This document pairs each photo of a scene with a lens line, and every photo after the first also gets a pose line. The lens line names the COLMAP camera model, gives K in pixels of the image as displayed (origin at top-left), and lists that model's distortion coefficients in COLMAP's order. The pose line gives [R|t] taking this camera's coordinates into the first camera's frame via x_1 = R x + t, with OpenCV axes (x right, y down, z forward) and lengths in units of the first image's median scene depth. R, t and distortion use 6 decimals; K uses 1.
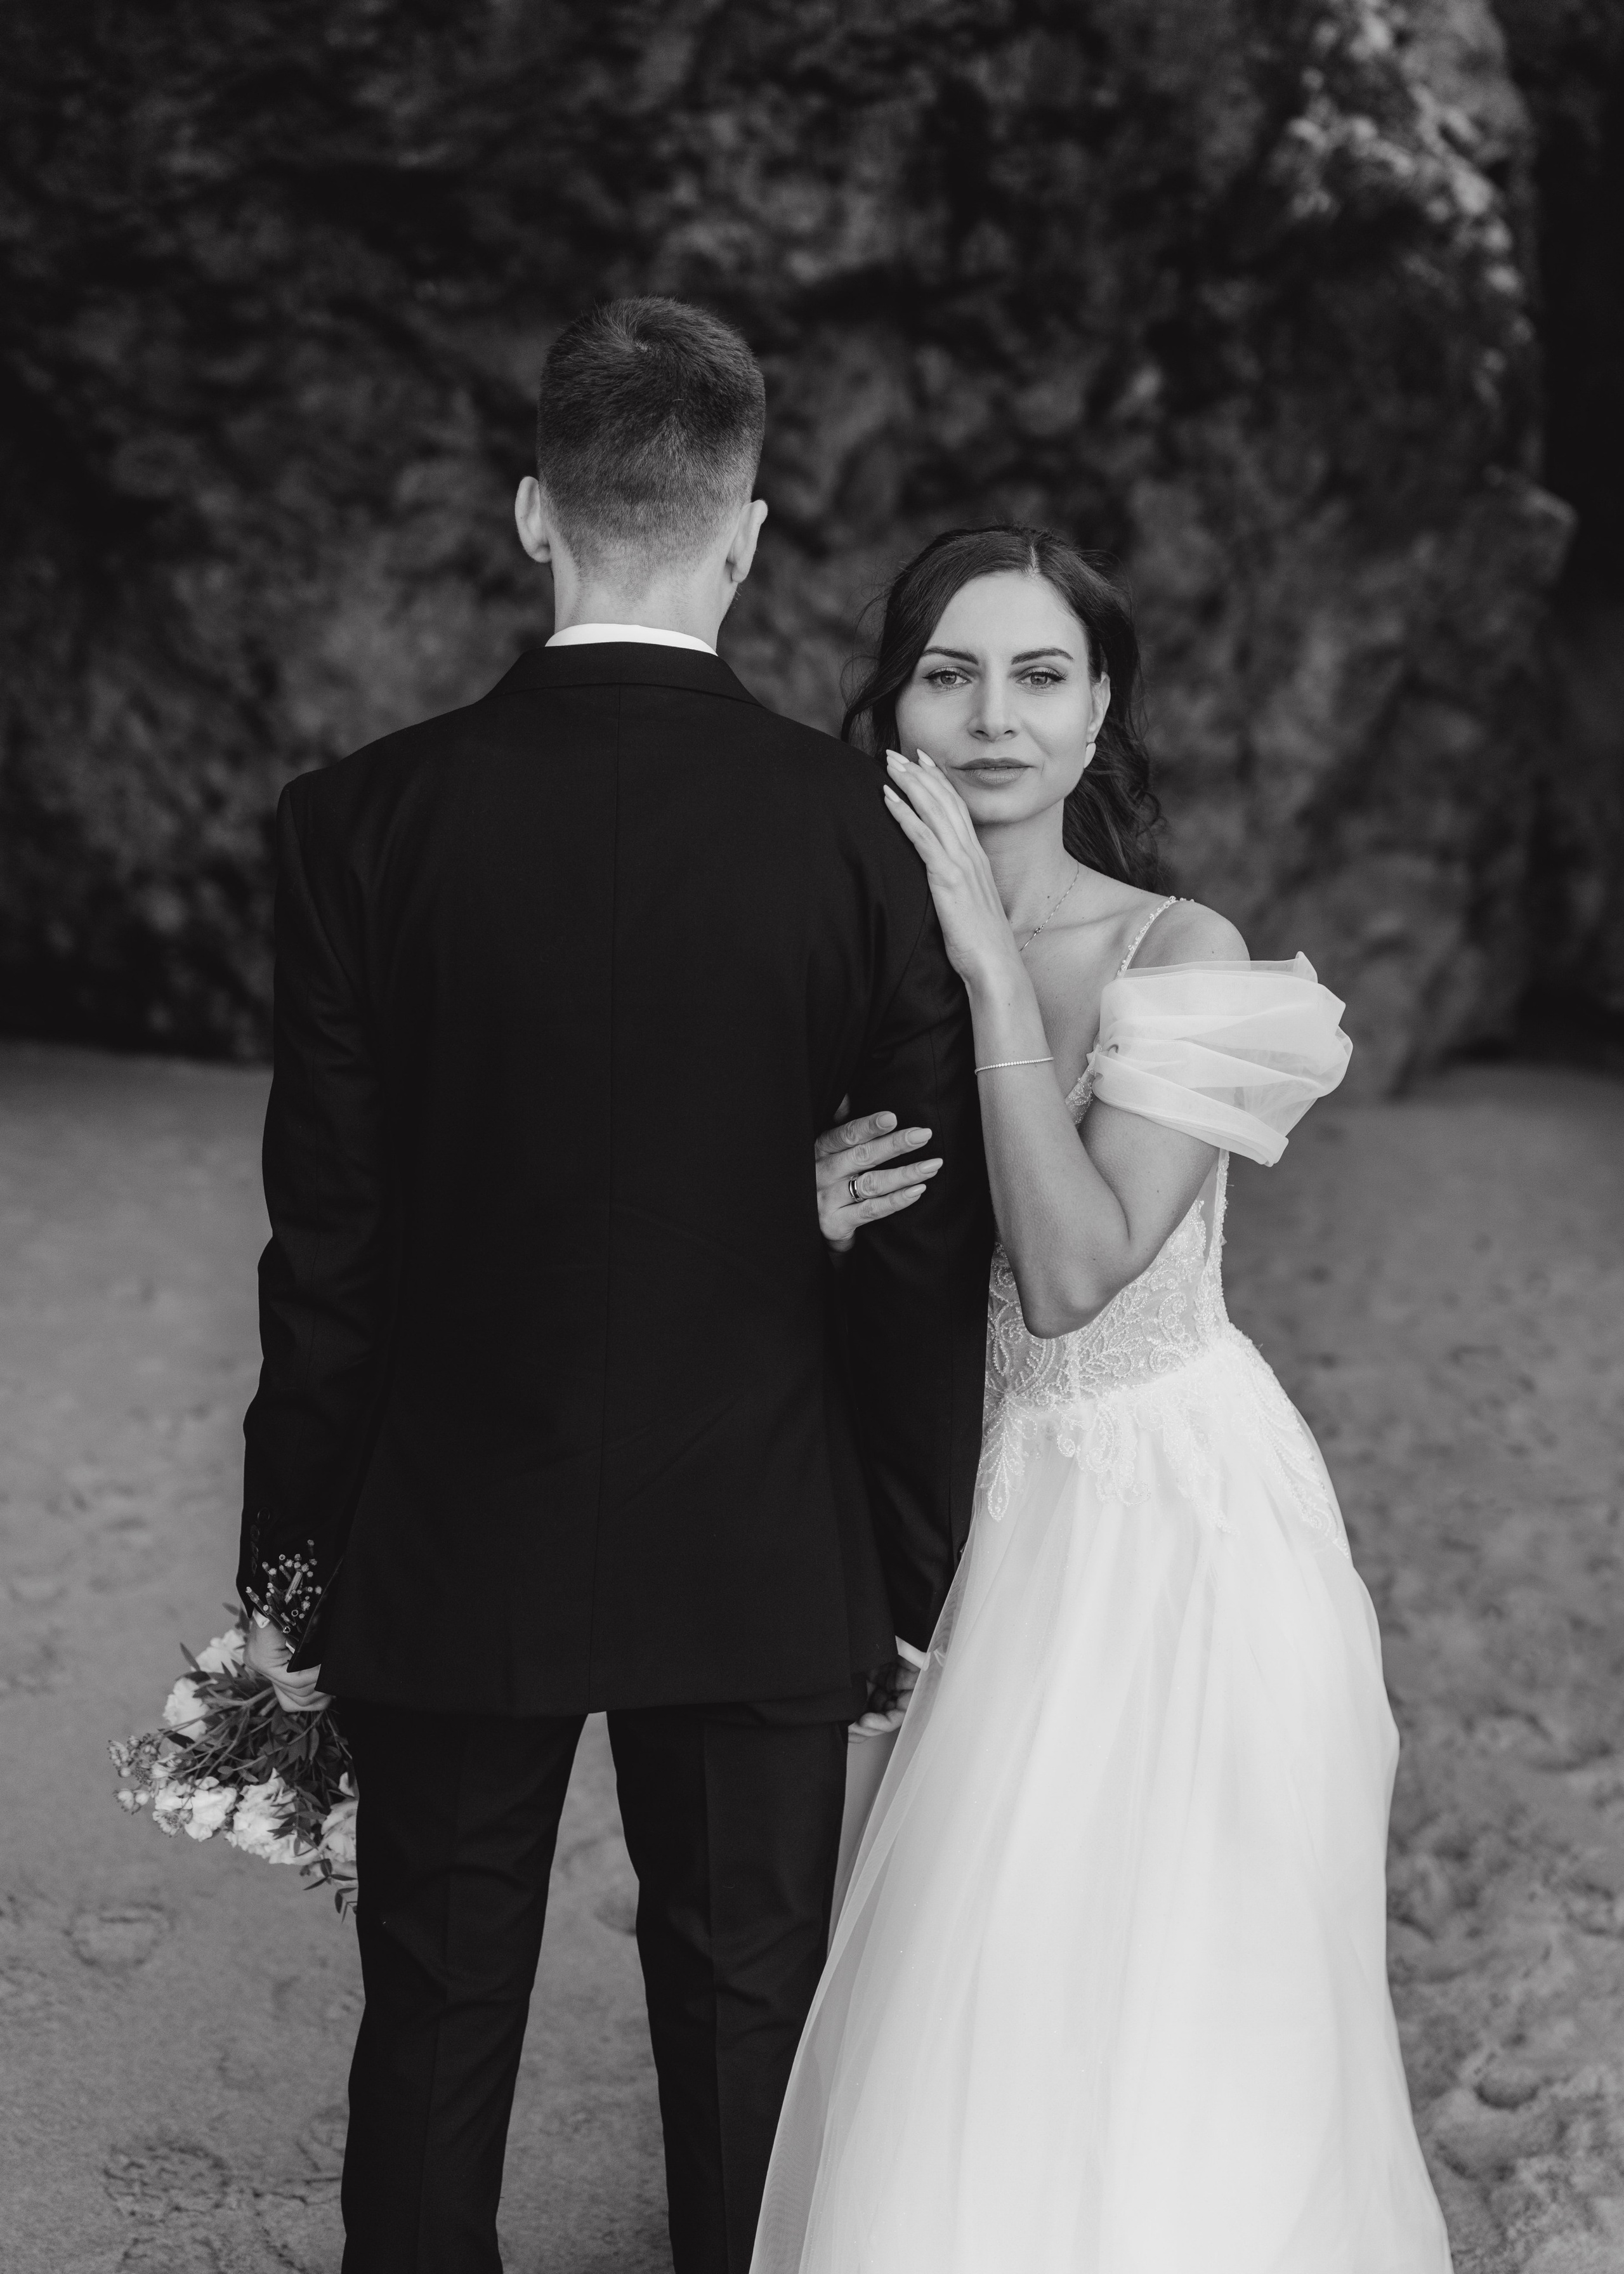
lens RADIAL K [[2241.2, 0, 870.9], [0, 2241.2, 1251.1], [0, 0, 1]] dist [-0.006847, -0.007143]
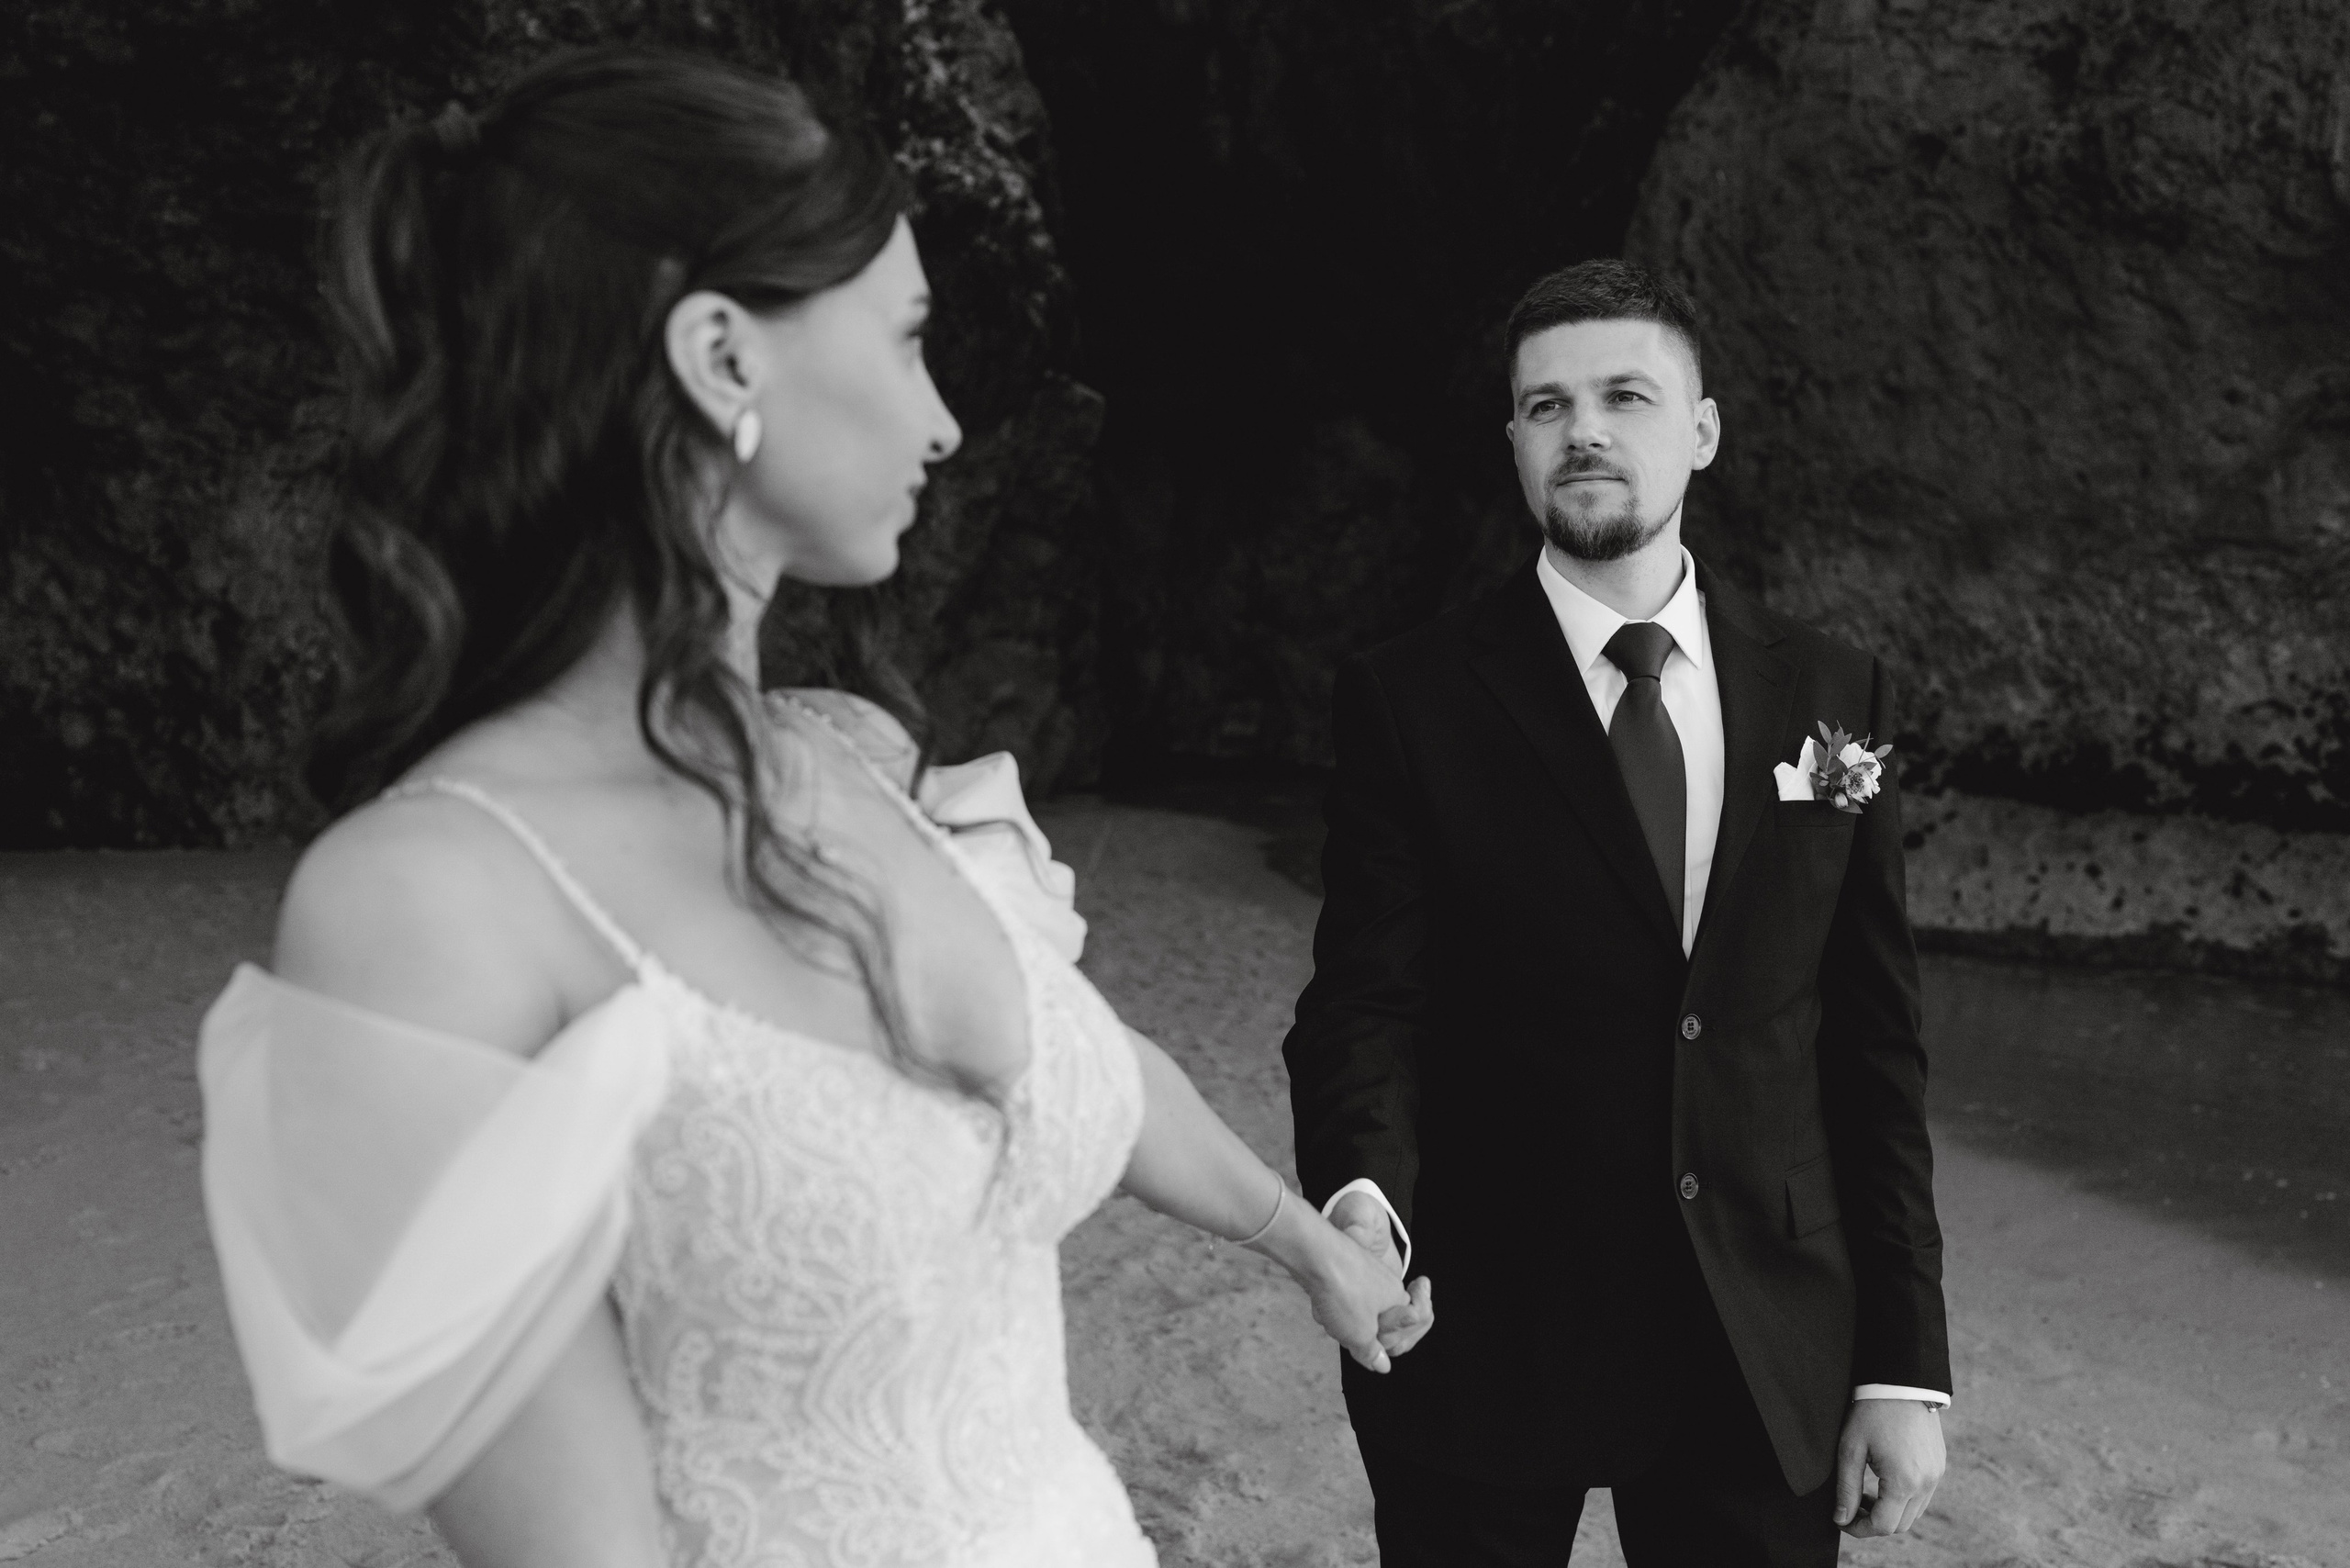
lens RADIAL K [[2586.4, 0, 1243.0], [0, 2586.4, 787.5], [0, 0, 1]] dist [0.002030, 0.006689]
pose [[0.944575, -0.068806, 0.321005, -0.199710], [0.108345, 0.988342, -0.106965, 0.135402], [-0.309902, 0.135816, 0.941018, -0.728891]]
